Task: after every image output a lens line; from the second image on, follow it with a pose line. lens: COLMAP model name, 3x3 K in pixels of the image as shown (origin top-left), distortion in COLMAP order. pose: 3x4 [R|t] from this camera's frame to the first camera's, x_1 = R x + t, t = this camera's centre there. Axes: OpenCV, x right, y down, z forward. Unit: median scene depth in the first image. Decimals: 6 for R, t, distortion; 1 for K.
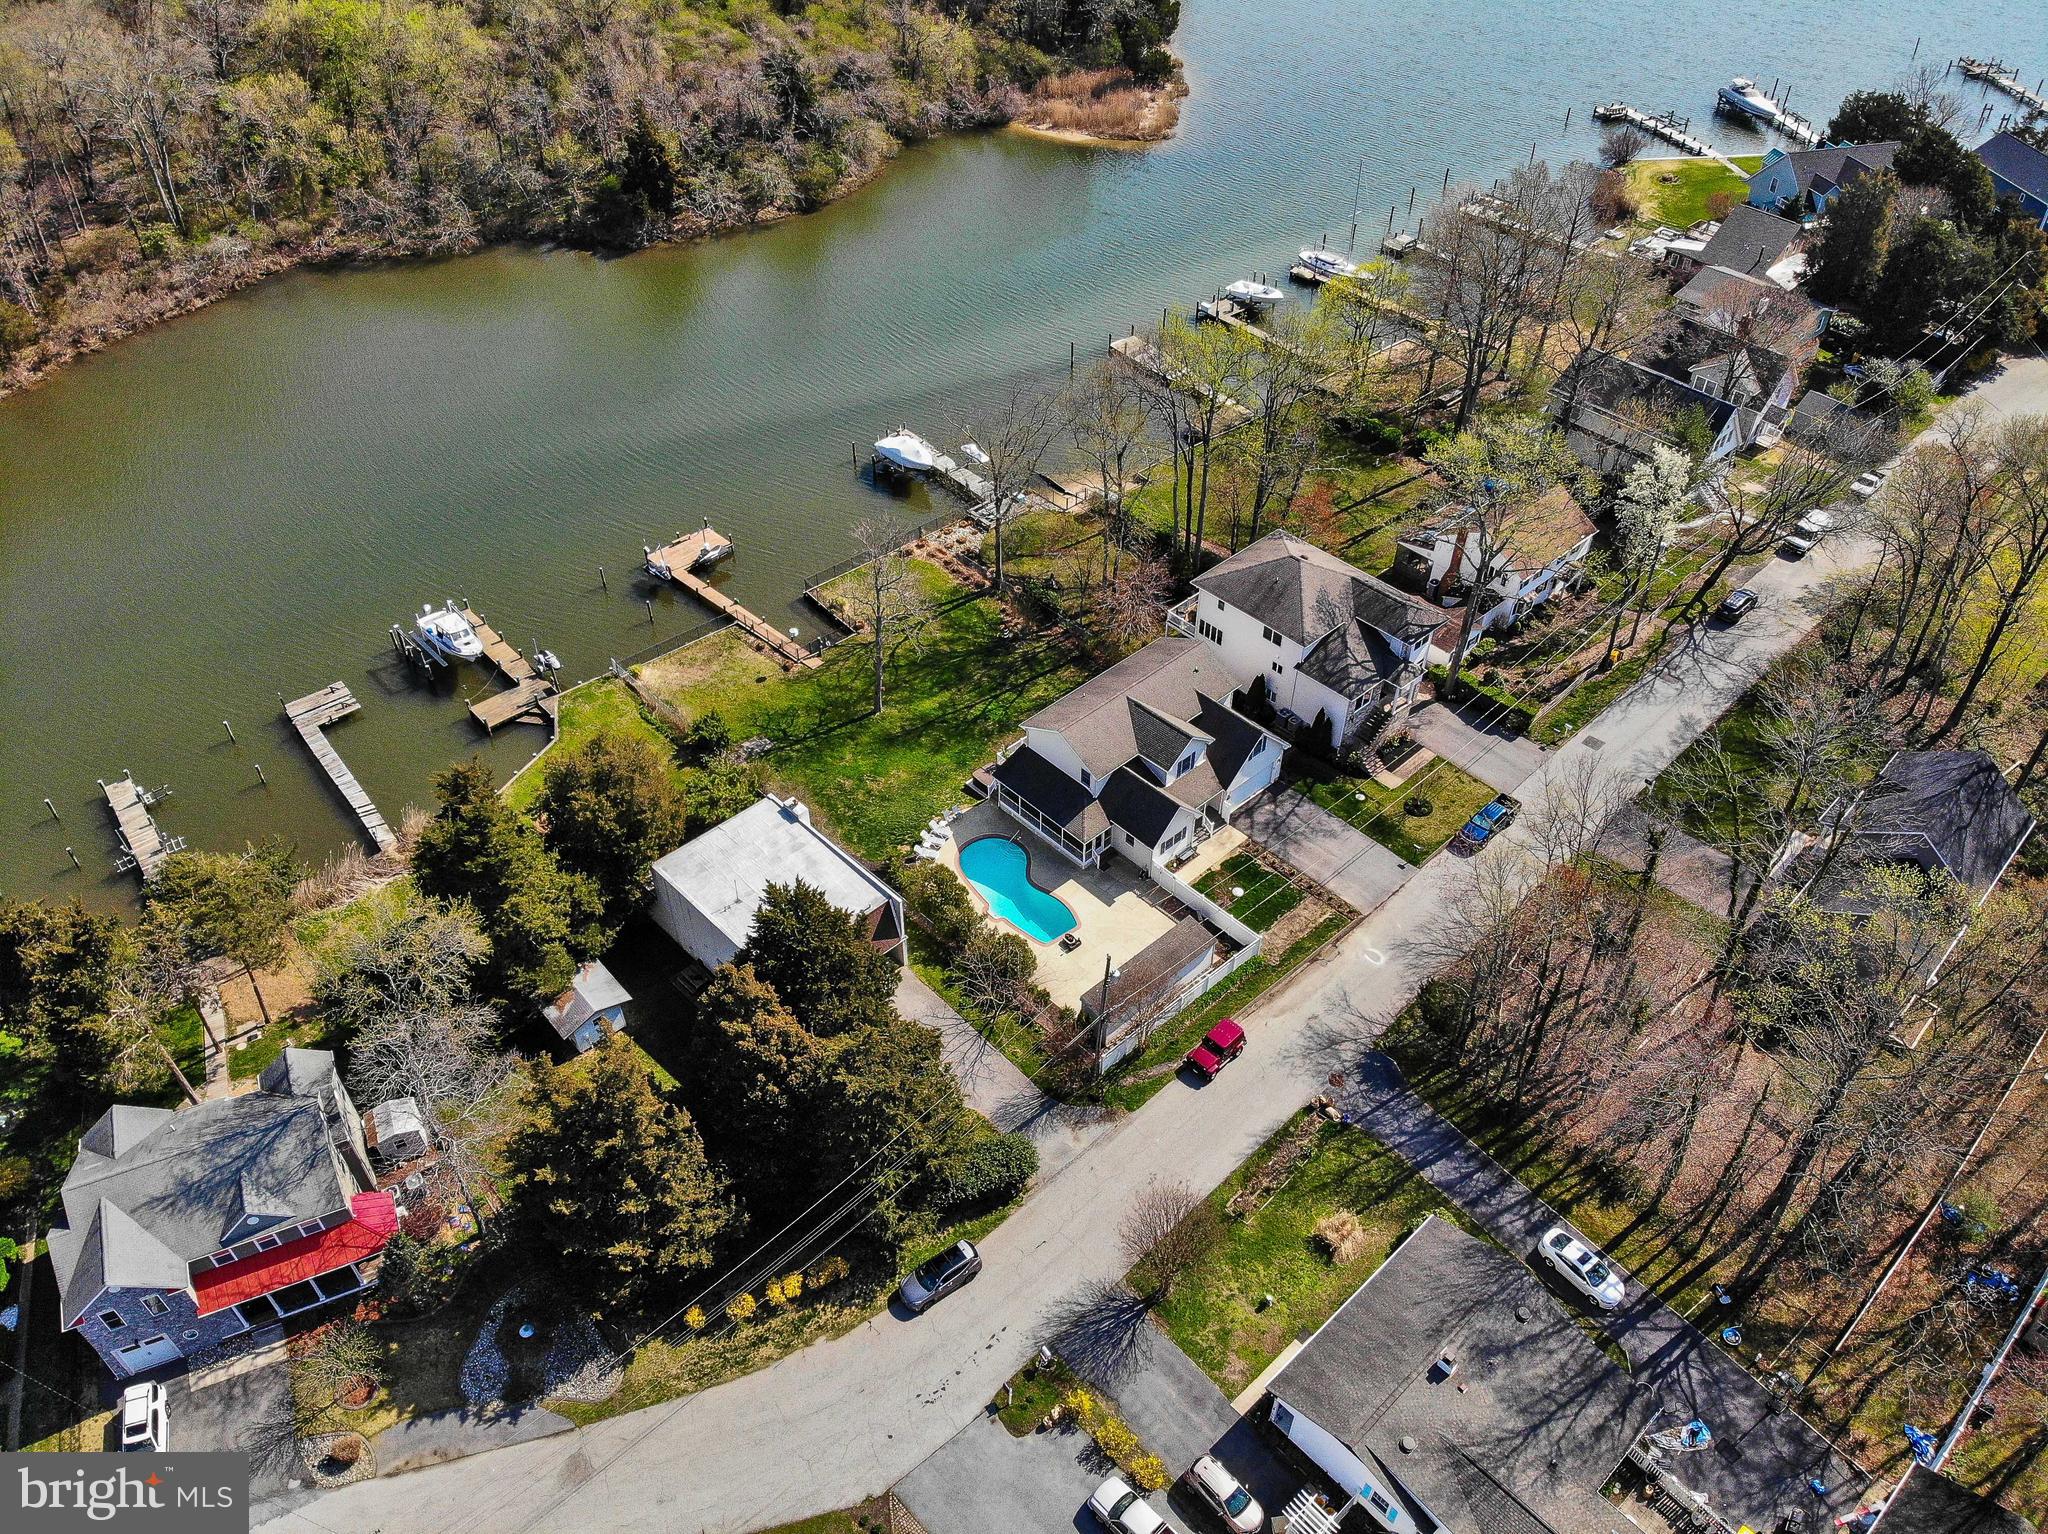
lens RADIAL K [[1490.9, 0, 1024.0], [0, 1490.9, 767.0], [0, 0, 1]] dist [0.217808, -0.532612]
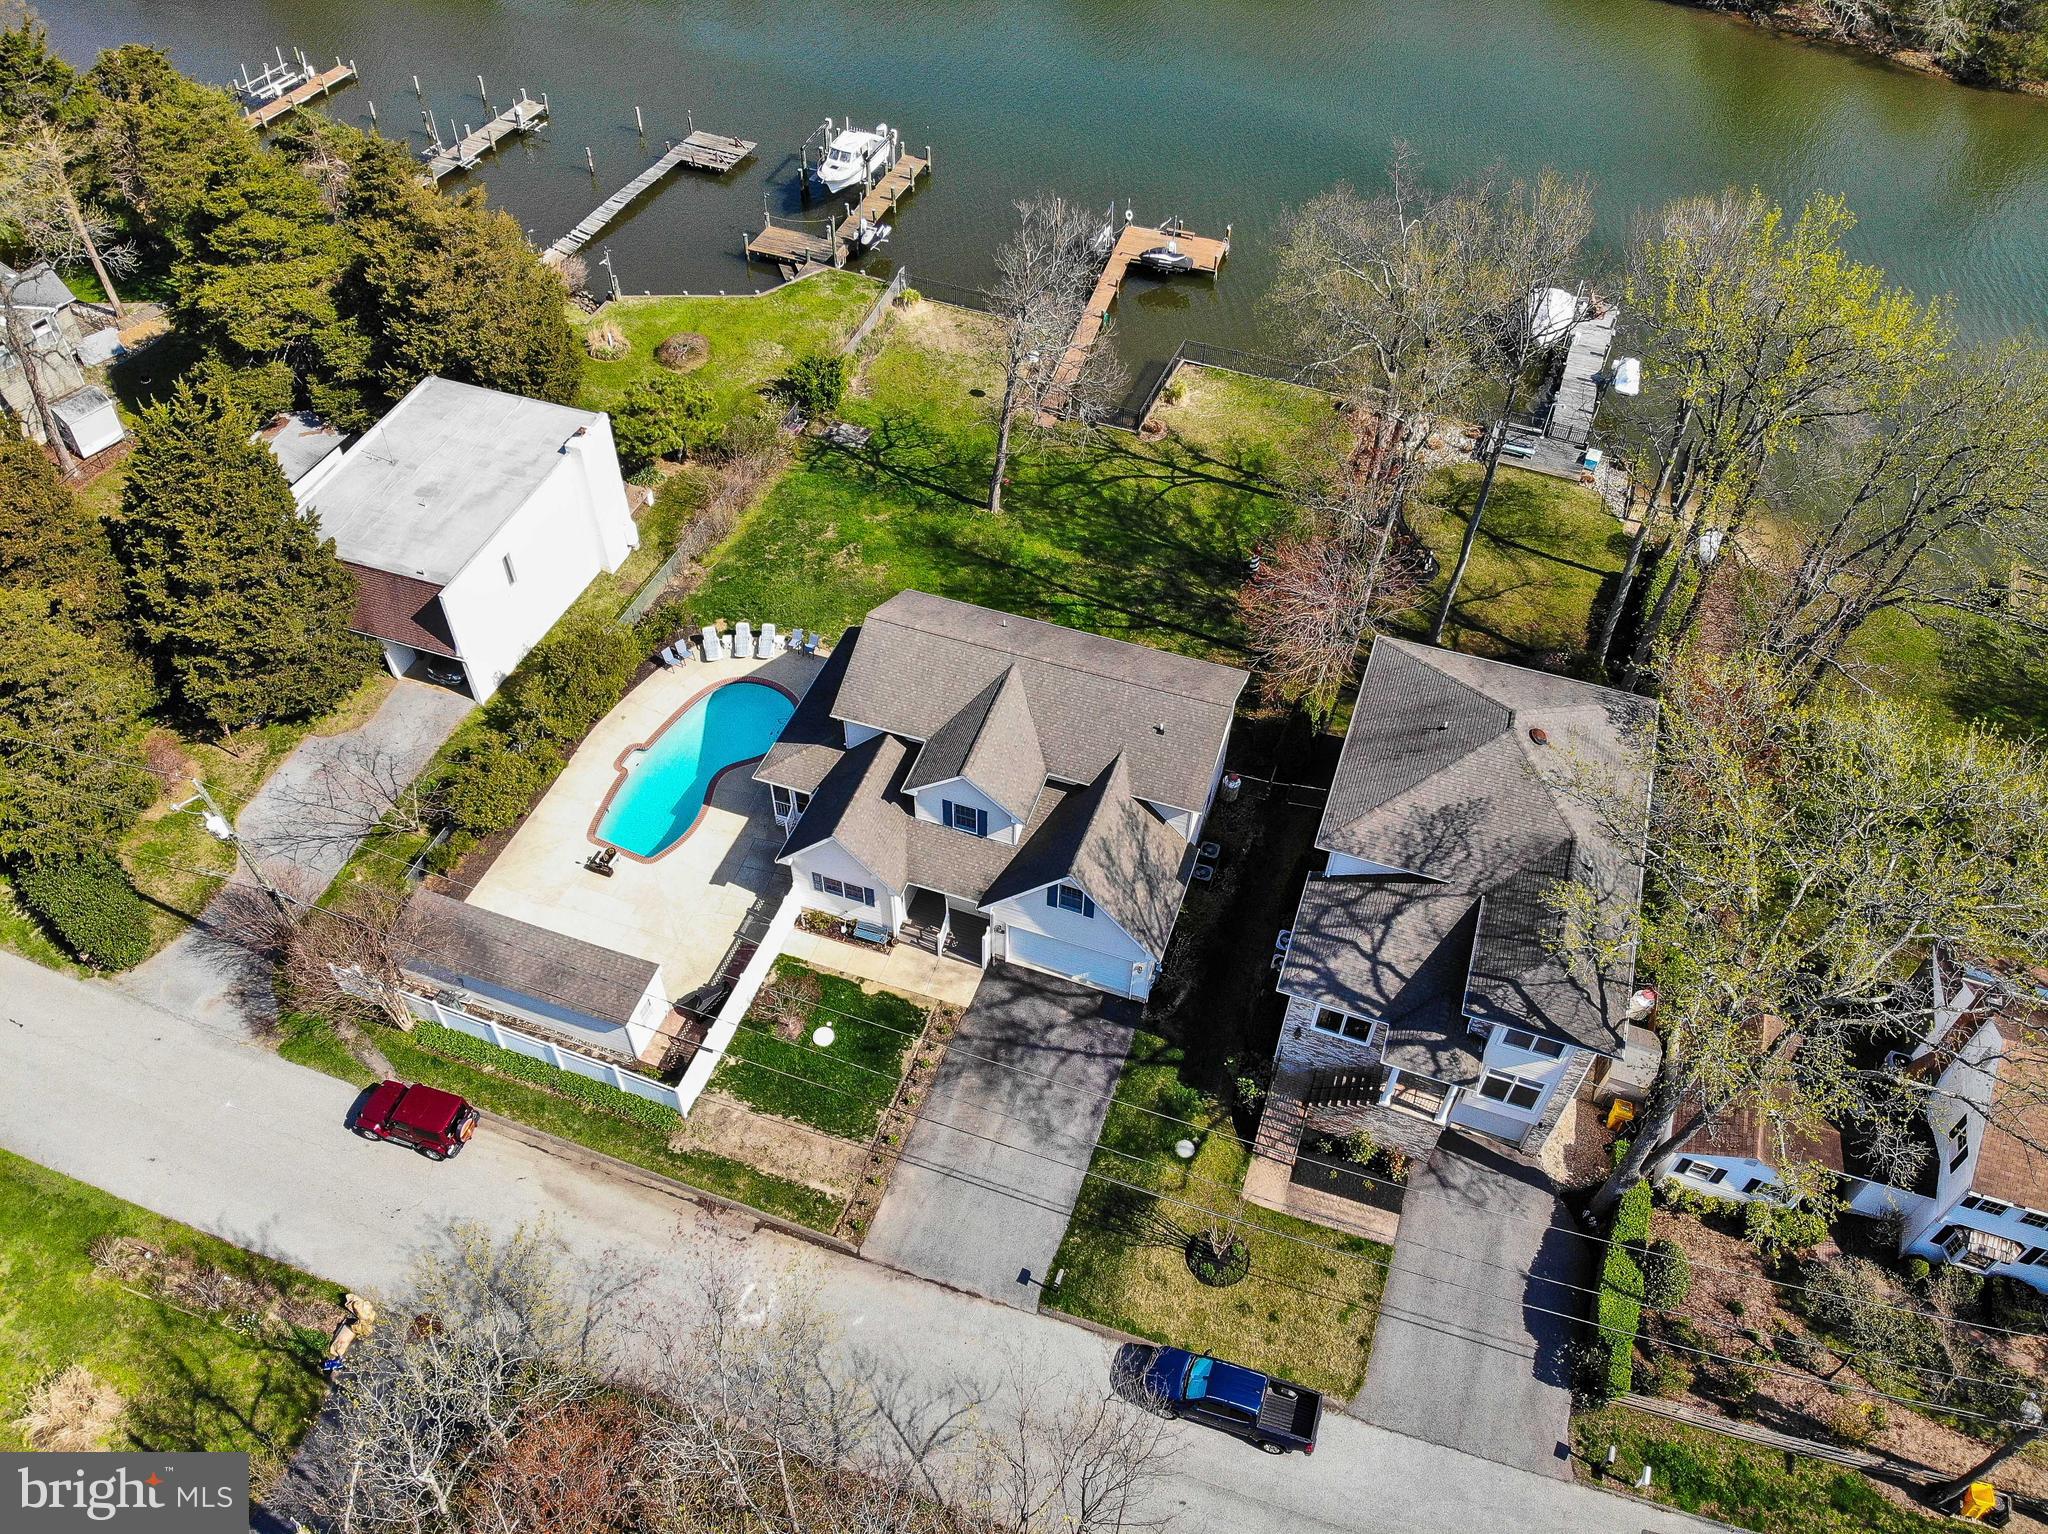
lens RADIAL K [[1501.3, 0, 1024.0], [0, 1501.3, 767.0], [0, 0, 1]] dist [0.116966, -0.274883]
pose [[0.462928, 0.660990, -0.590584, 0.392258], [-0.612113, 0.720286, 0.326352, -0.188209], [0.641105, 0.210427, 0.738041, 0.566799]]
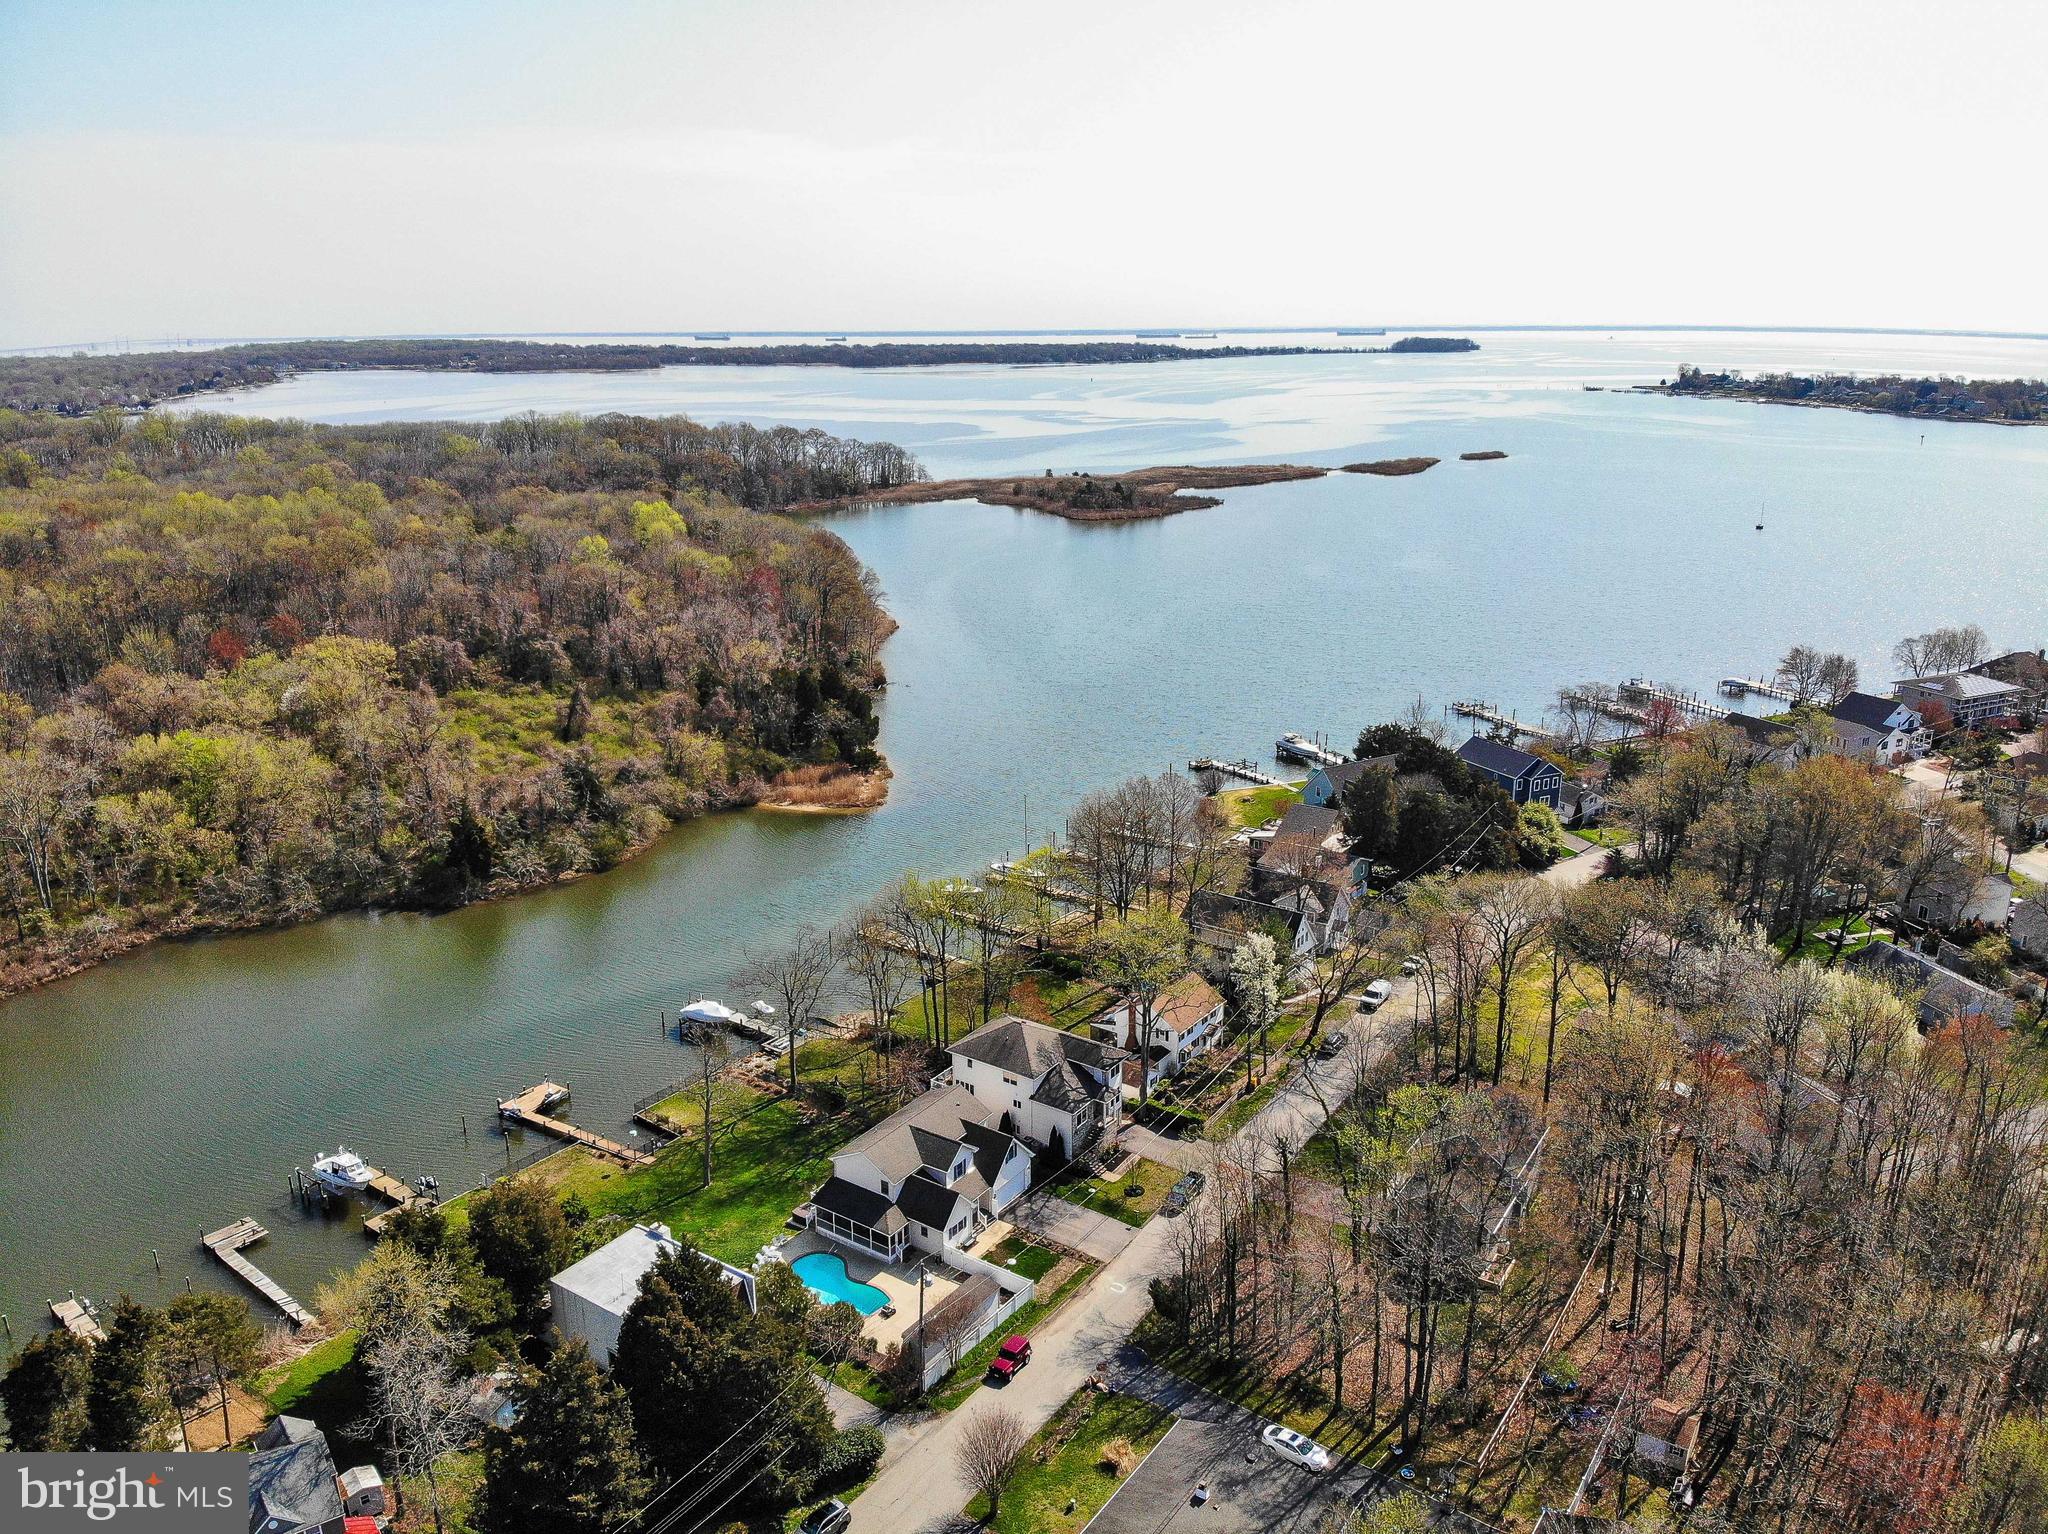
lens RADIAL K [[1490.9, 0, 1024.0], [0, 1490.9, 767.0], [0, 0, 1]] dist [0.217808, -0.532612]
pose [[0.978138, -0.063483, 0.198032, -0.070993], [0.145178, 0.890267, -0.431681, 0.244499], [-0.148897, 0.450993, 0.880020, -0.310045]]
